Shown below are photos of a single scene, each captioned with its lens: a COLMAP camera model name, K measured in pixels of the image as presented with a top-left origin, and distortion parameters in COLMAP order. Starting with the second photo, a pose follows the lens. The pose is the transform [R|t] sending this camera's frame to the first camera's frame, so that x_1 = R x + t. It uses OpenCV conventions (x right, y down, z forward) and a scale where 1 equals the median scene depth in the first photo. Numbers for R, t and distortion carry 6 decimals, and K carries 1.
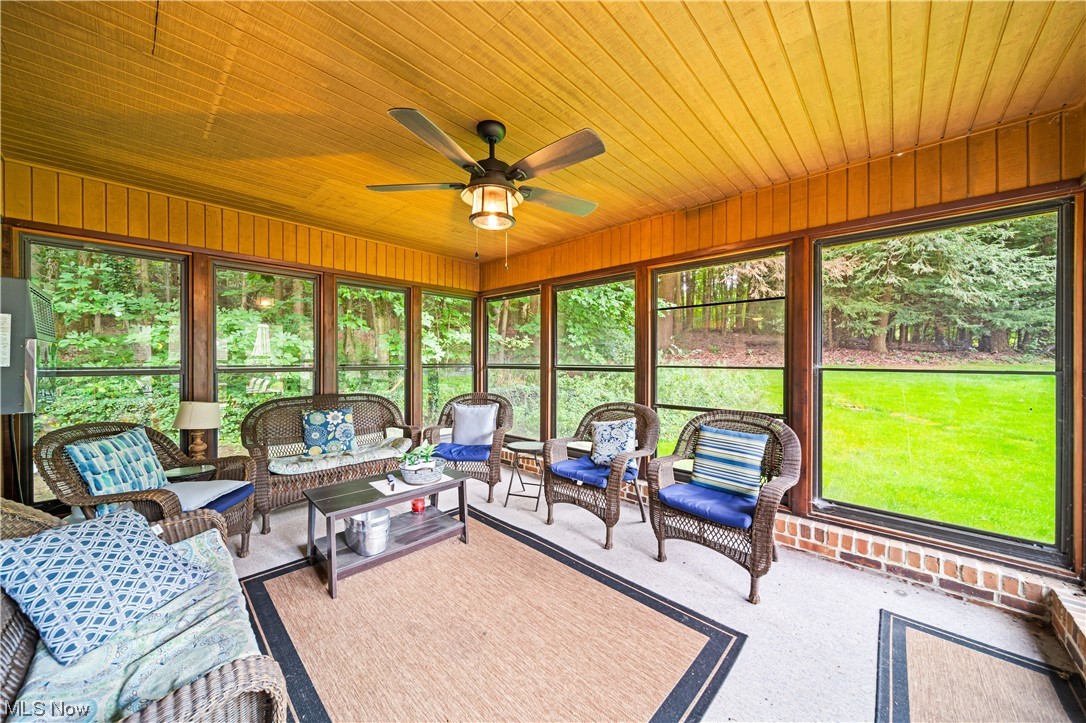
lens RADIAL K [[380.9, 0, 539.9], [0, 380.9, 358.4], [0, 0, 1]] dist [-0.000635, -0.000141]
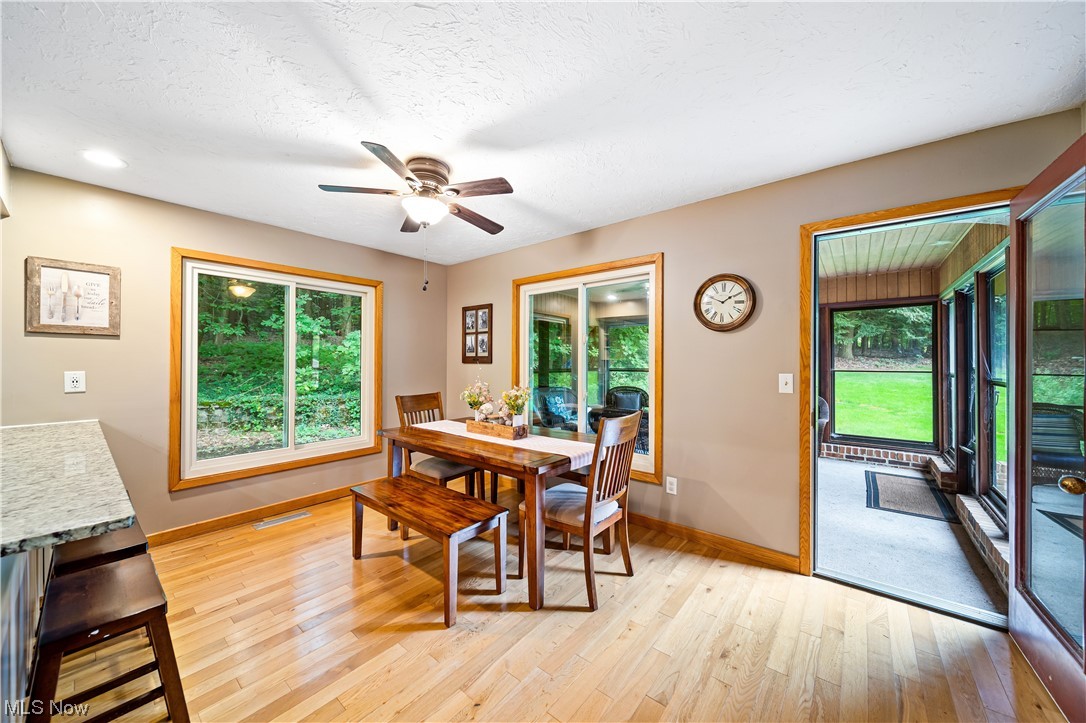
lens RADIAL K [[380.9, 0, 541.2], [0, 380.9, 358.8], [0, 0, 1]] dist [-0.000635, -0.000141]
pose [[0.998249, -0.000242, 0.059152, -0.994180], [0.000945, 0.999929, -0.011866, -0.013917], [-0.059145, 0.011901, 0.998178, -0.991740]]
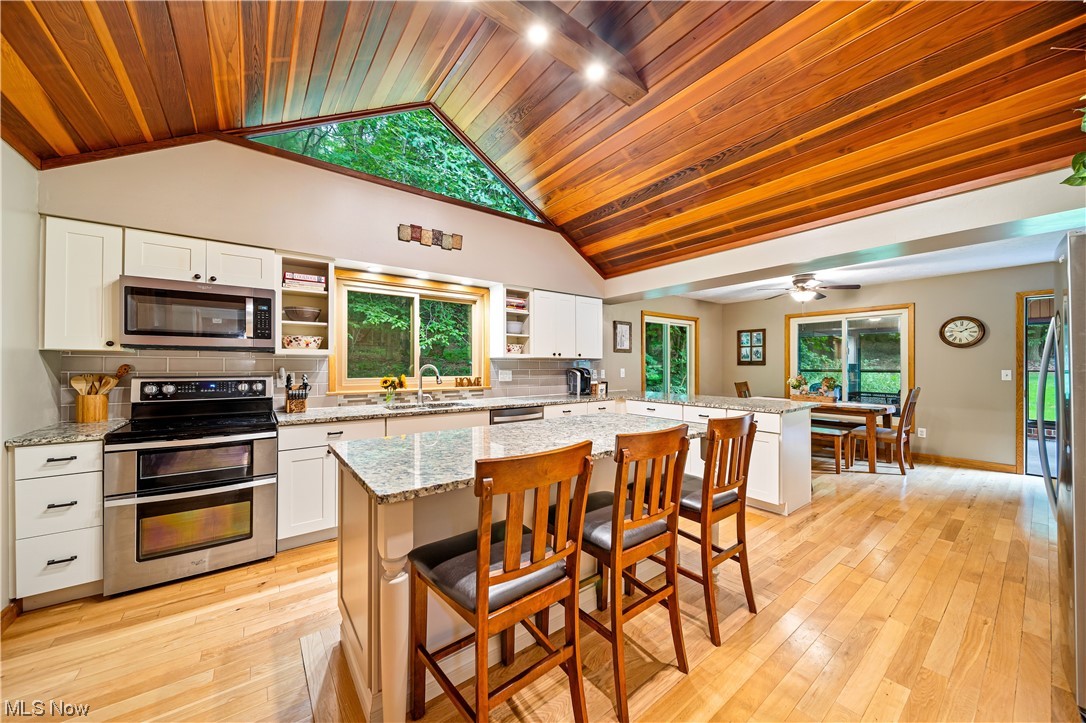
lens RADIAL K [[380.9, 0, 544.7], [0, 380.9, 363.5], [0, 0, 1]] dist [-0.000635, -0.000141]
pose [[0.986972, -0.001452, -0.160885, -3.774114], [0.000279, 0.999973, -0.007314, 0.002301], [0.160892, 0.007174, 0.986946, -3.808556]]
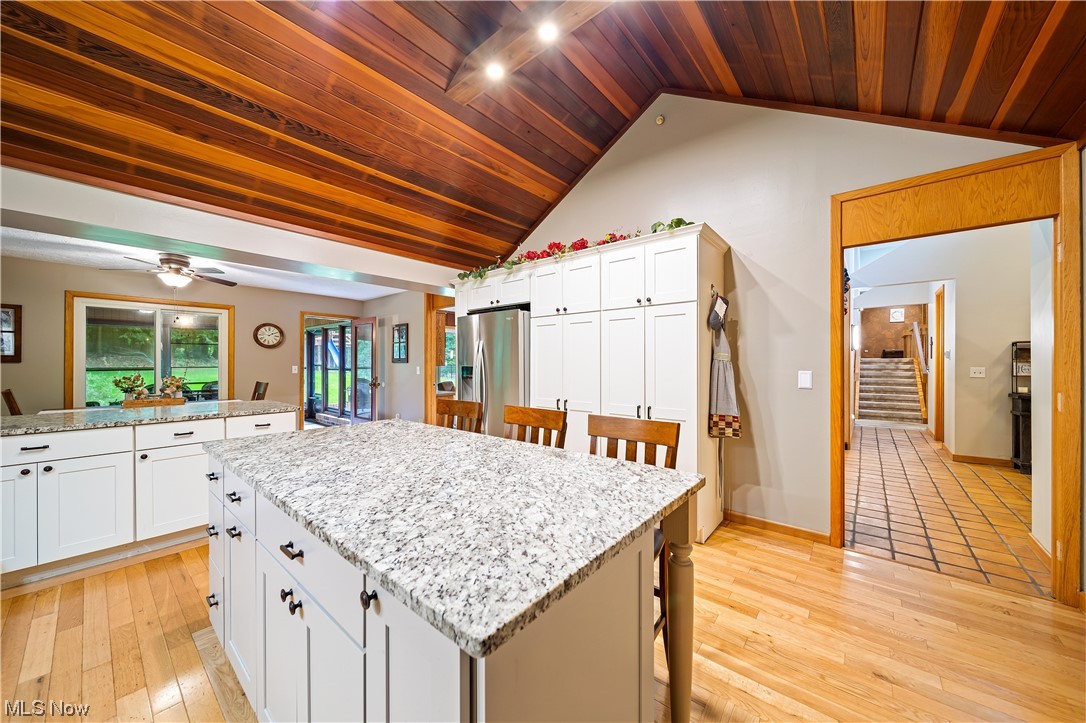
lens RADIAL K [[380.9, 0, 543.7], [0, 380.9, 363.1], [0, 0, 1]] dist [-0.000635, -0.000141]
pose [[-0.056795, -0.002354, 0.998383, -5.463858], [0.004118, 0.999988, 0.002592, 0.005759], [-0.998377, 0.004258, -0.056784, -2.341712]]
